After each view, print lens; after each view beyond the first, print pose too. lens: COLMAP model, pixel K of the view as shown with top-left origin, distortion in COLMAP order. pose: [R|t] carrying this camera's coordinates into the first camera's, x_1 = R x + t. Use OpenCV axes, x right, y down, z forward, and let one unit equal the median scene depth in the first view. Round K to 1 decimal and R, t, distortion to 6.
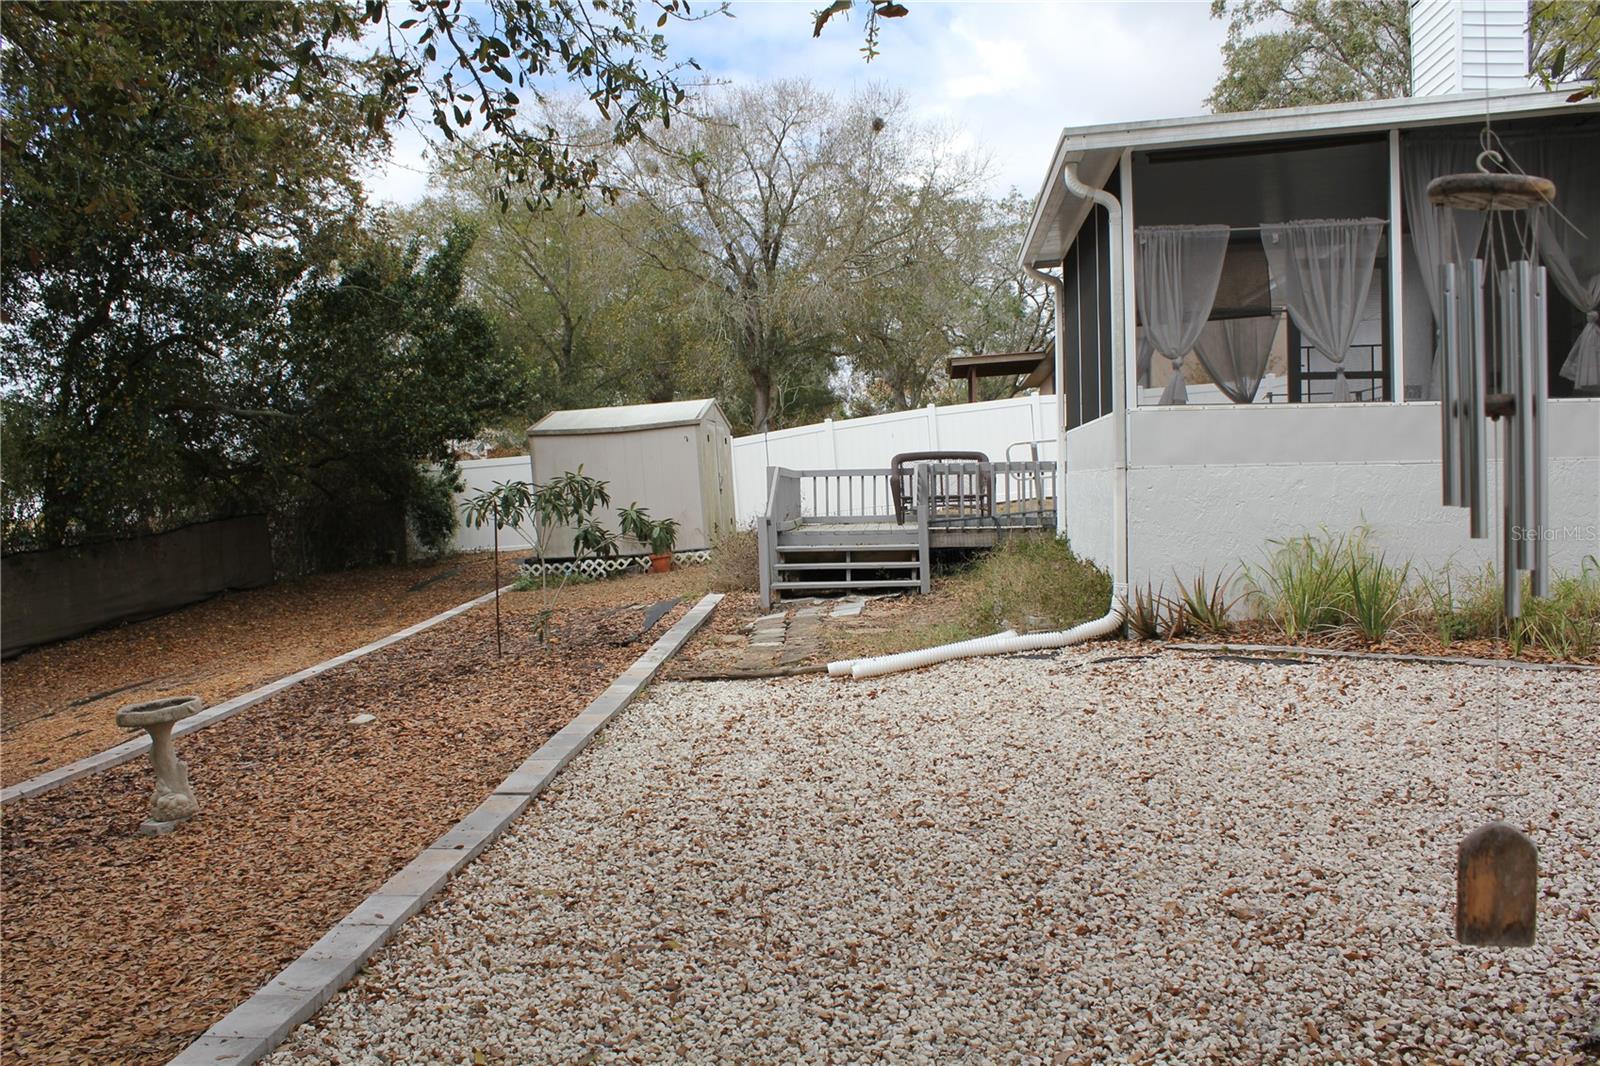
lens RADIAL K [[1320.1, 0, 800.0], [0, 1320.1, 533.0], [0, 0, 1]] dist [-0.166352, 0.140041]
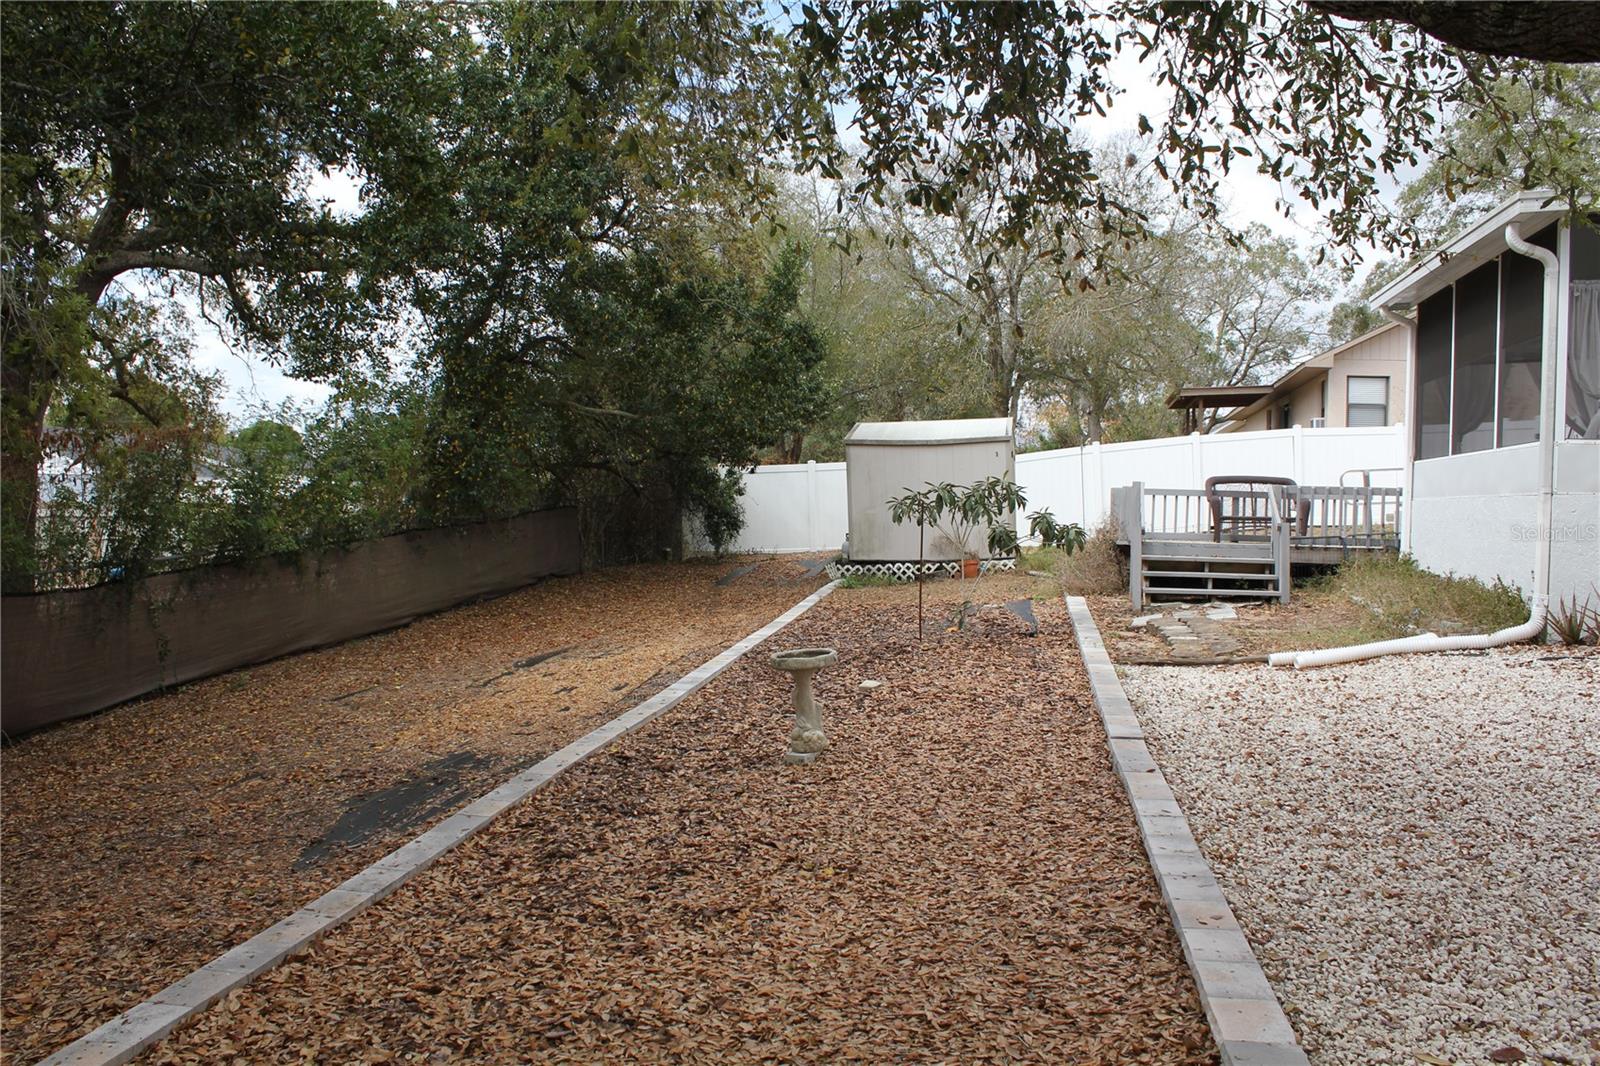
lens RADIAL K [[1320.1, 0, 800.0], [0, 1320.1, 533.0], [0, 0, 1]] dist [-0.166352, 0.140041]
pose [[0.994444, 0.045326, -0.095006, -0.198746], [-0.046840, 0.998808, -0.013760, 0.020473], [0.094269, 0.018133, 0.995382, -0.106149]]
